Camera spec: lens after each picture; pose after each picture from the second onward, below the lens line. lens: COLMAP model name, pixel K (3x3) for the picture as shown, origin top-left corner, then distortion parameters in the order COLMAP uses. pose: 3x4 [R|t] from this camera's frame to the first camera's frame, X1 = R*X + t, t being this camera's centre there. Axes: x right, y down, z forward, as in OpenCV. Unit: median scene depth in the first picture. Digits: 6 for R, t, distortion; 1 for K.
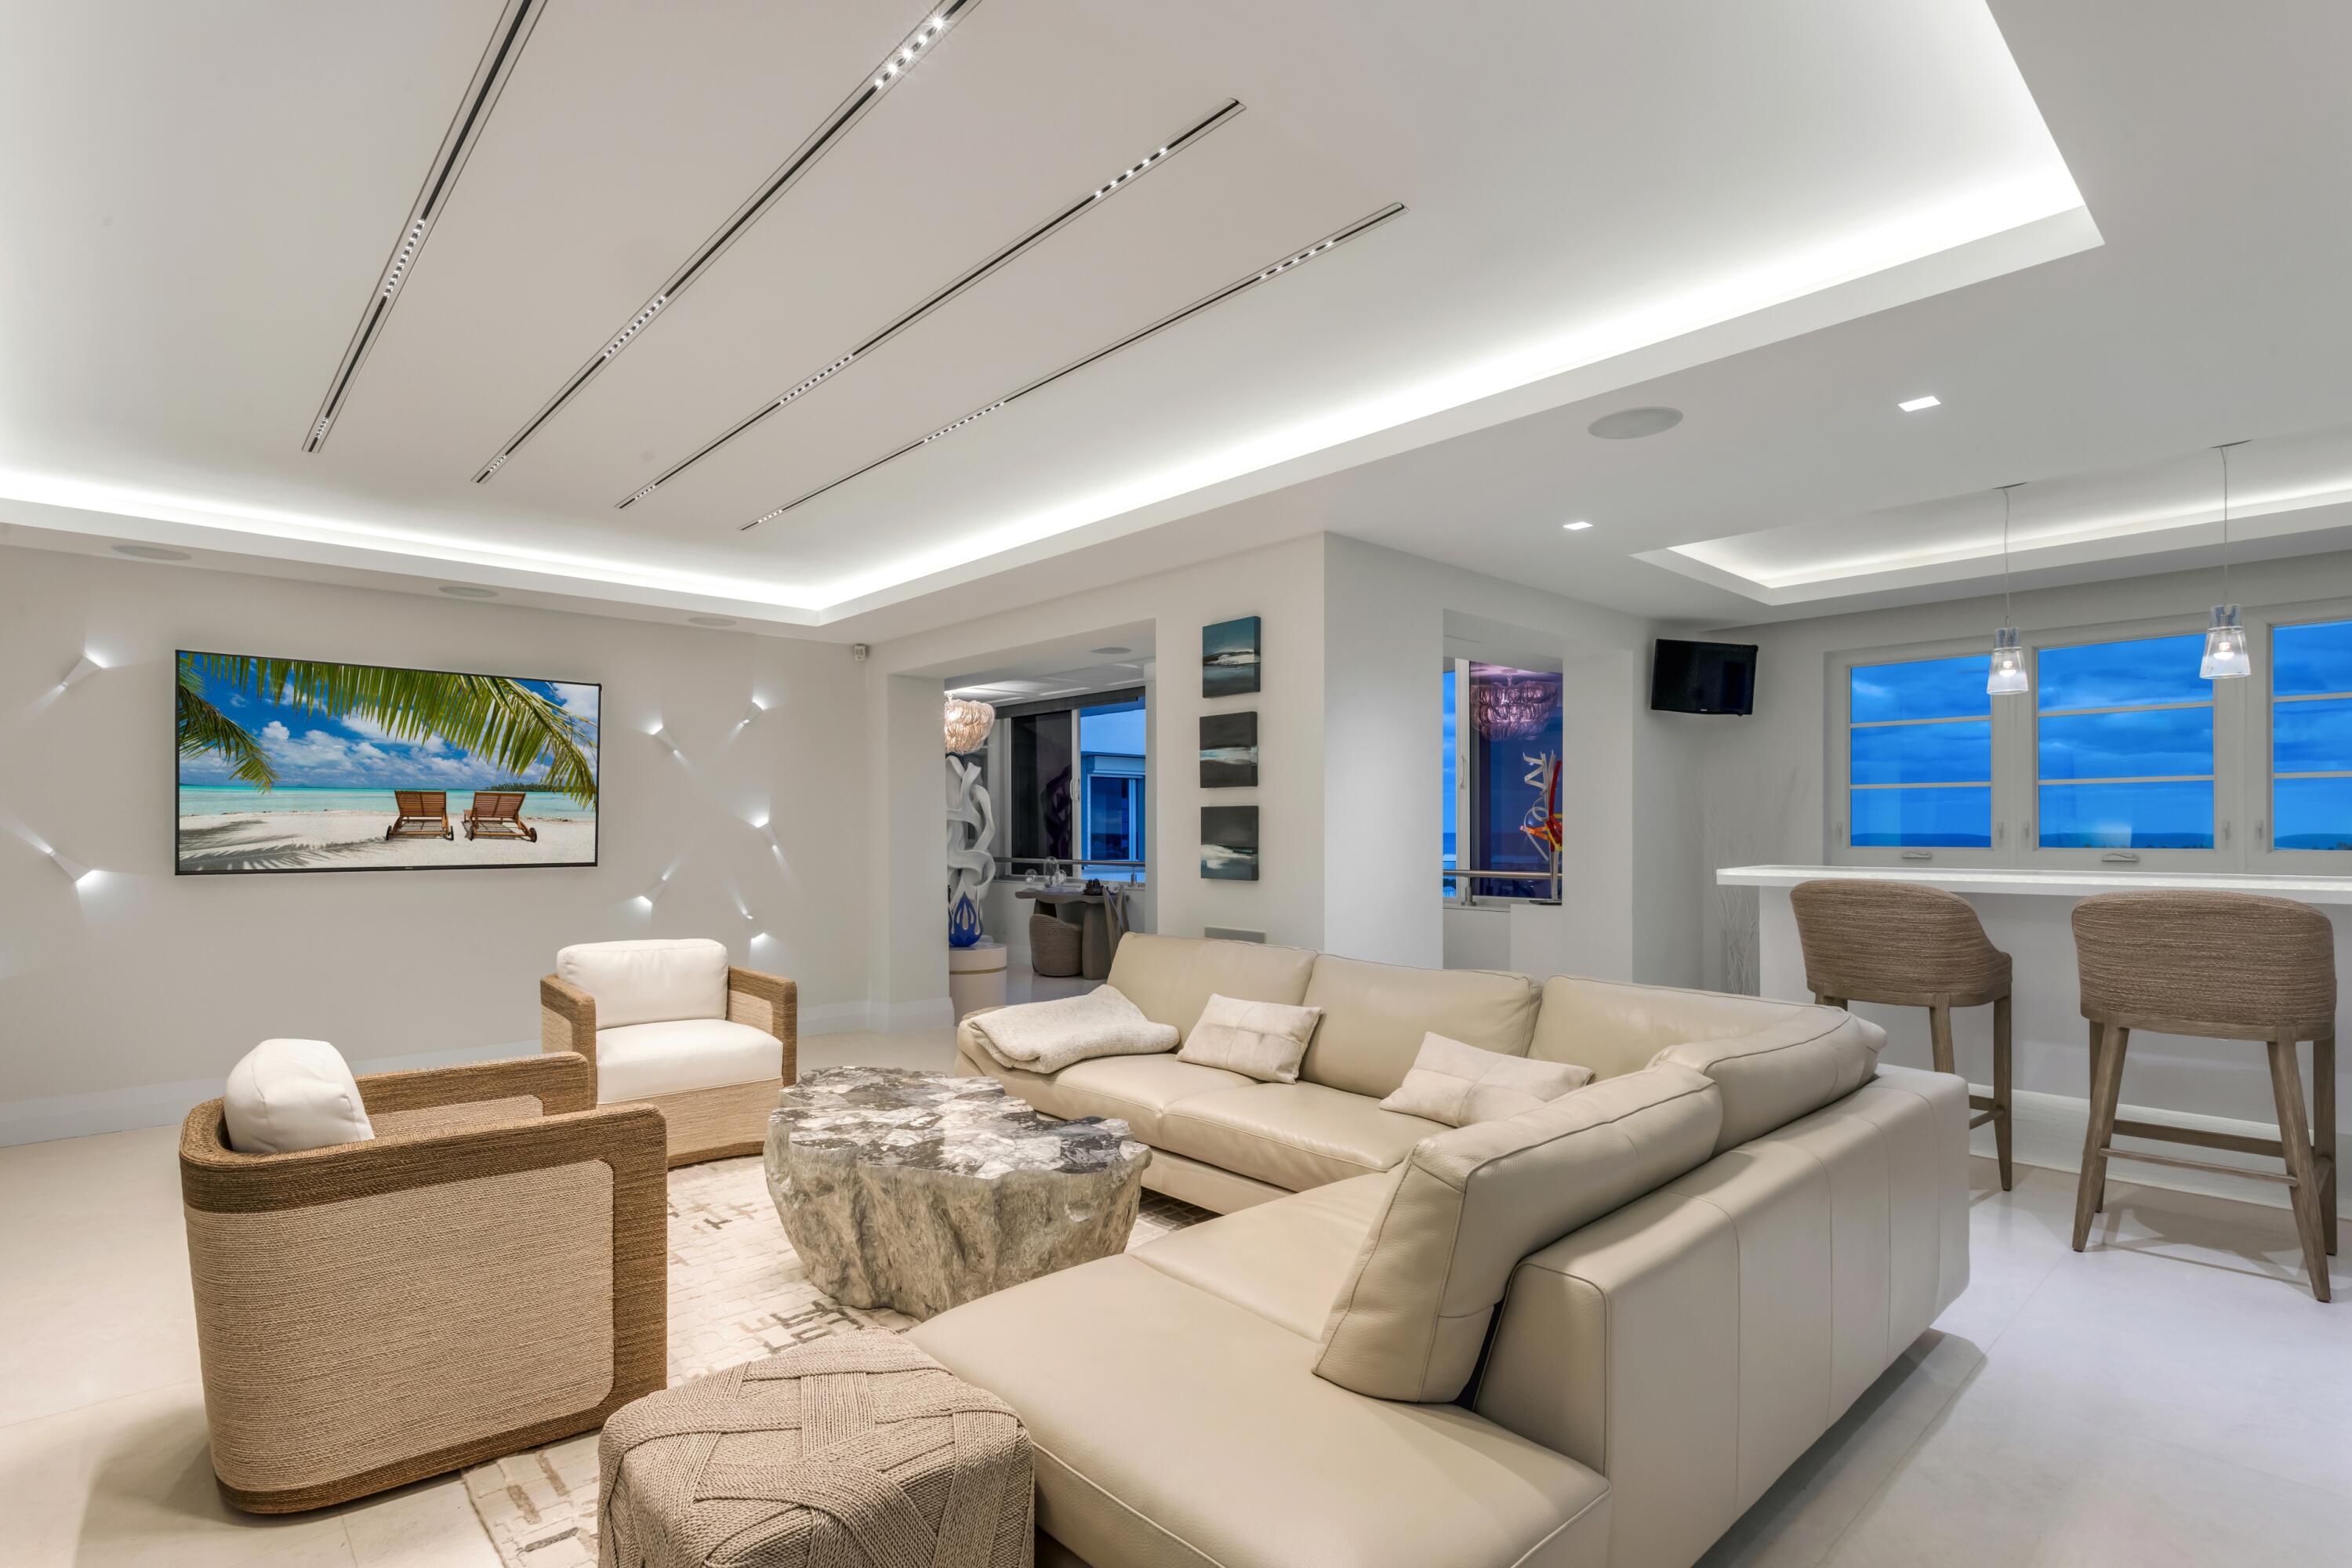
lens RADIAL K [[1112.0, 0, 1147.2], [0, 1112.0, 836.6], [0, 0, 1]] dist [-0.000605, 0.003047]
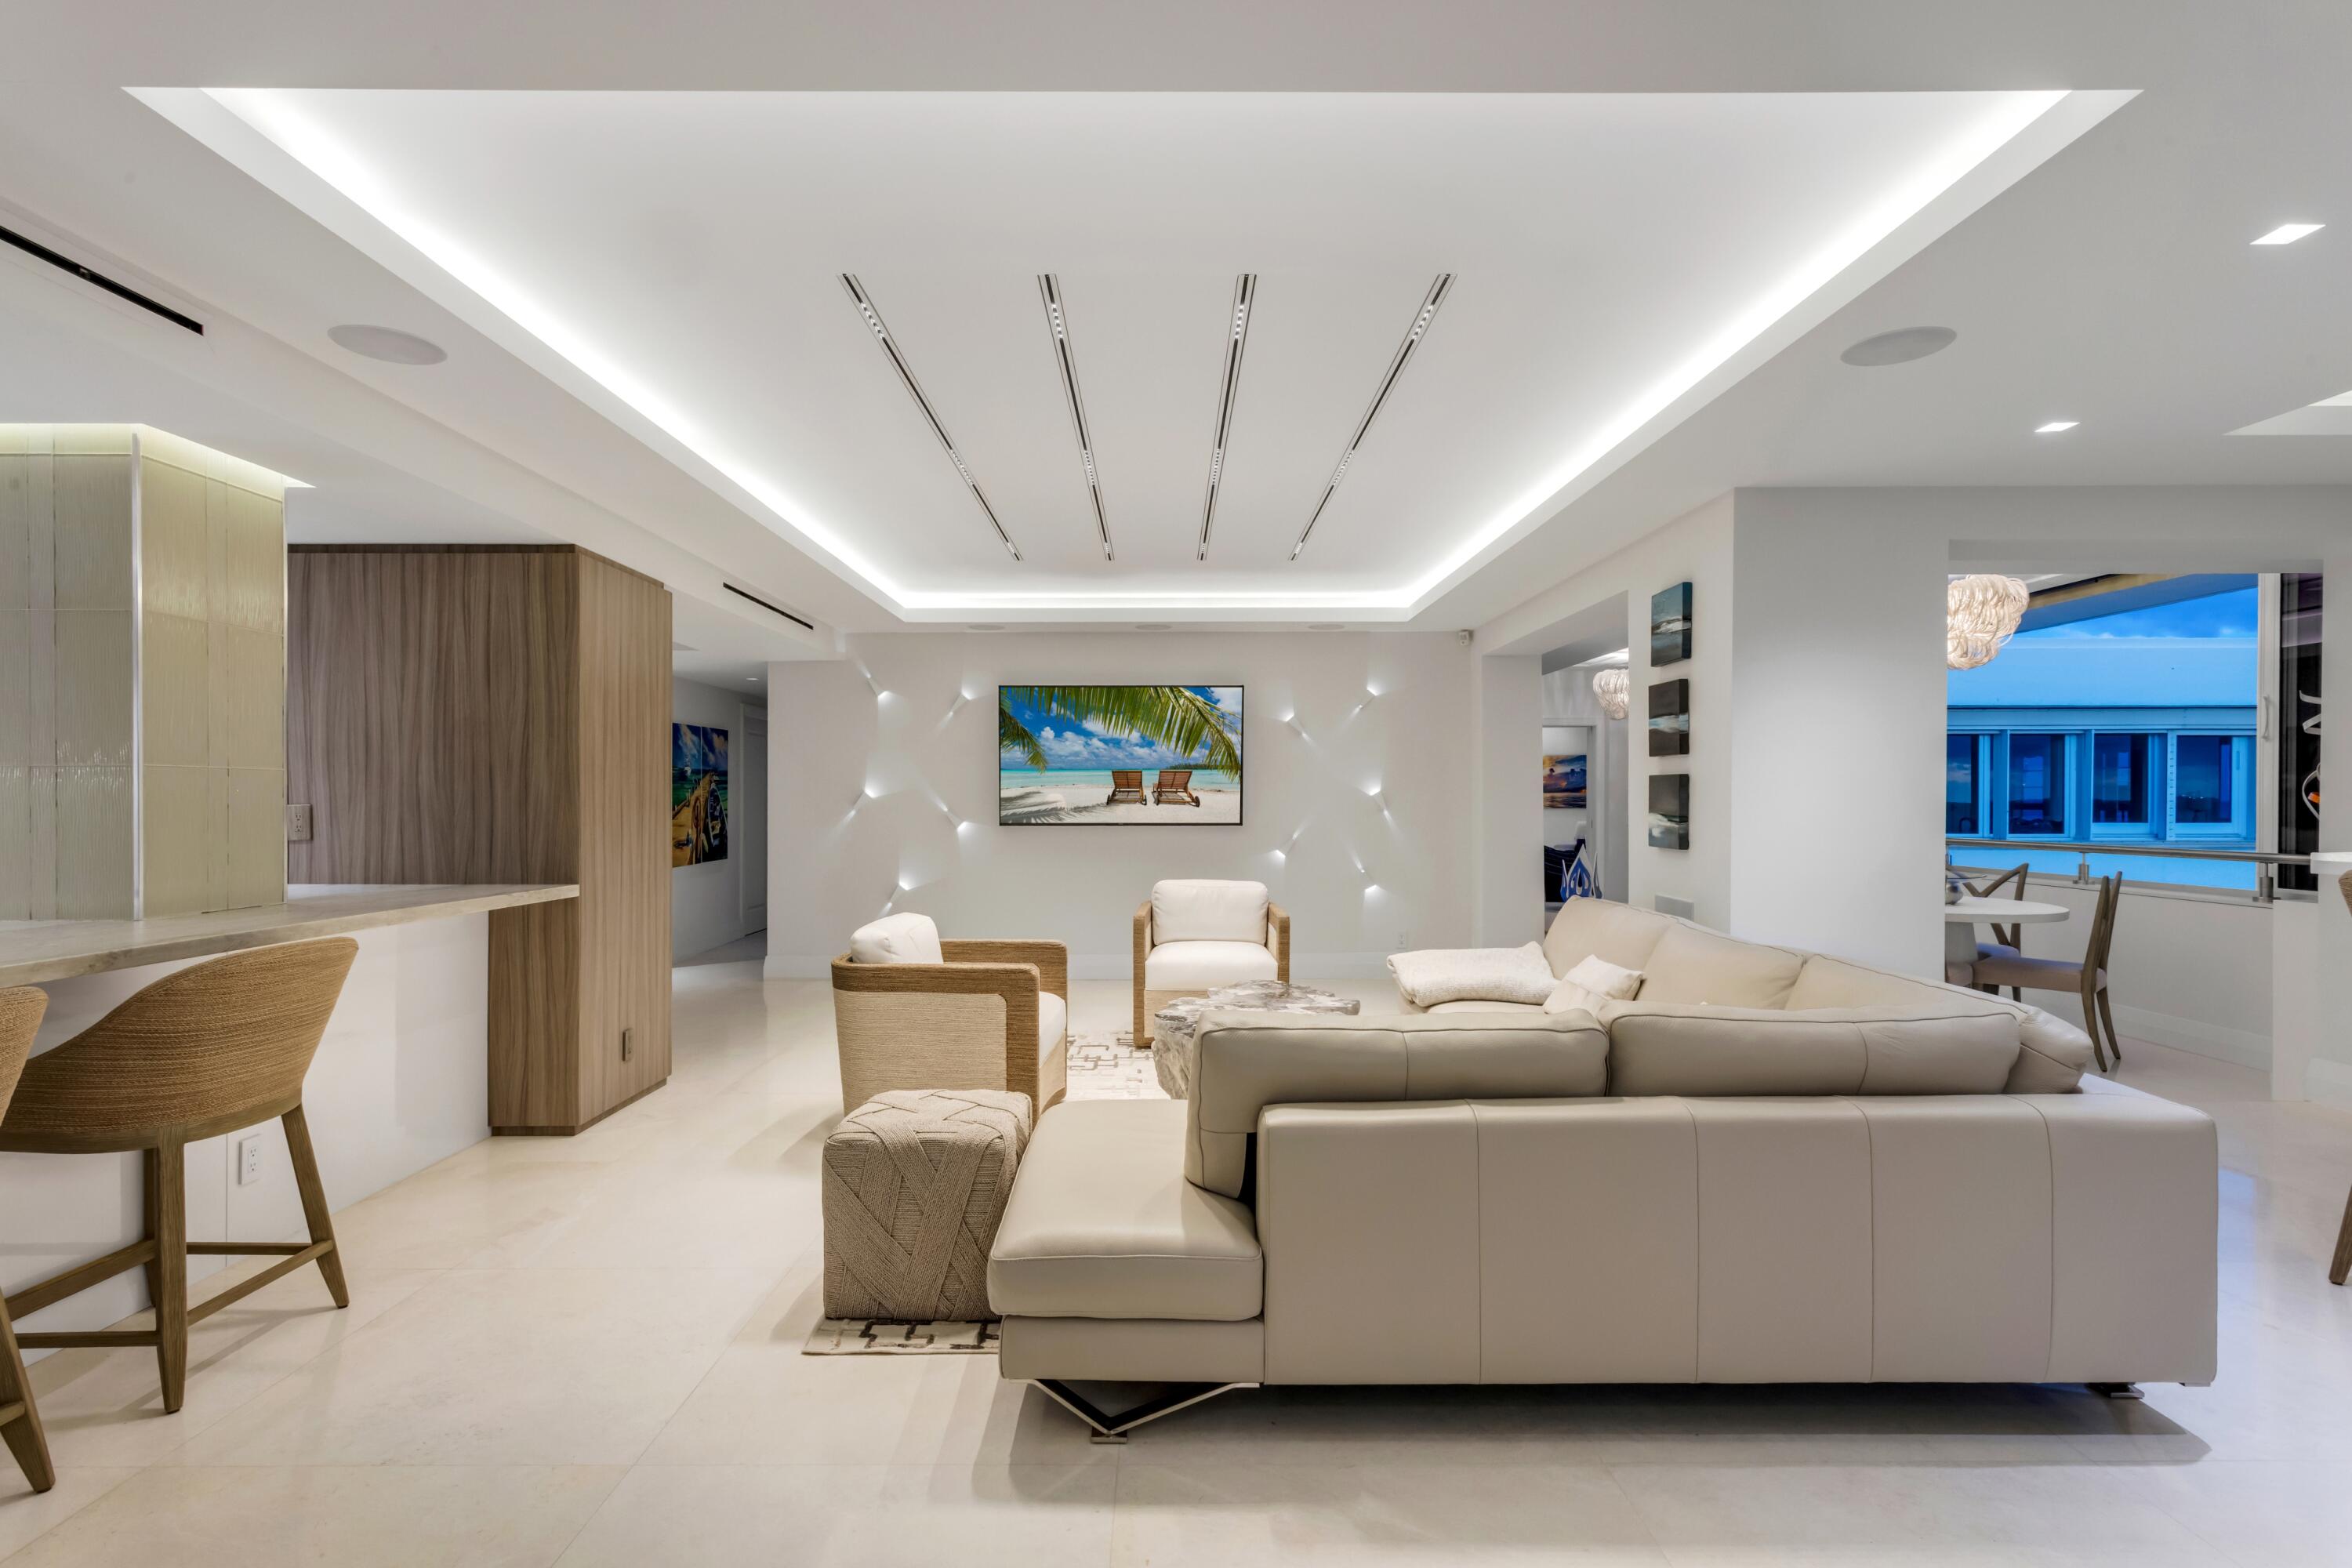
lens RADIAL K [[1112.0, 0, 1170.1], [0, 1112.0, 826.7], [0, 0, 1]] dist [-0.000605, 0.003047]
pose [[0.748613, 0.018024, -0.662762, 0.351236], [-0.004137, 0.999738, 0.022515, -0.001124], [0.662994, -0.014113, 0.748491, -0.037700]]
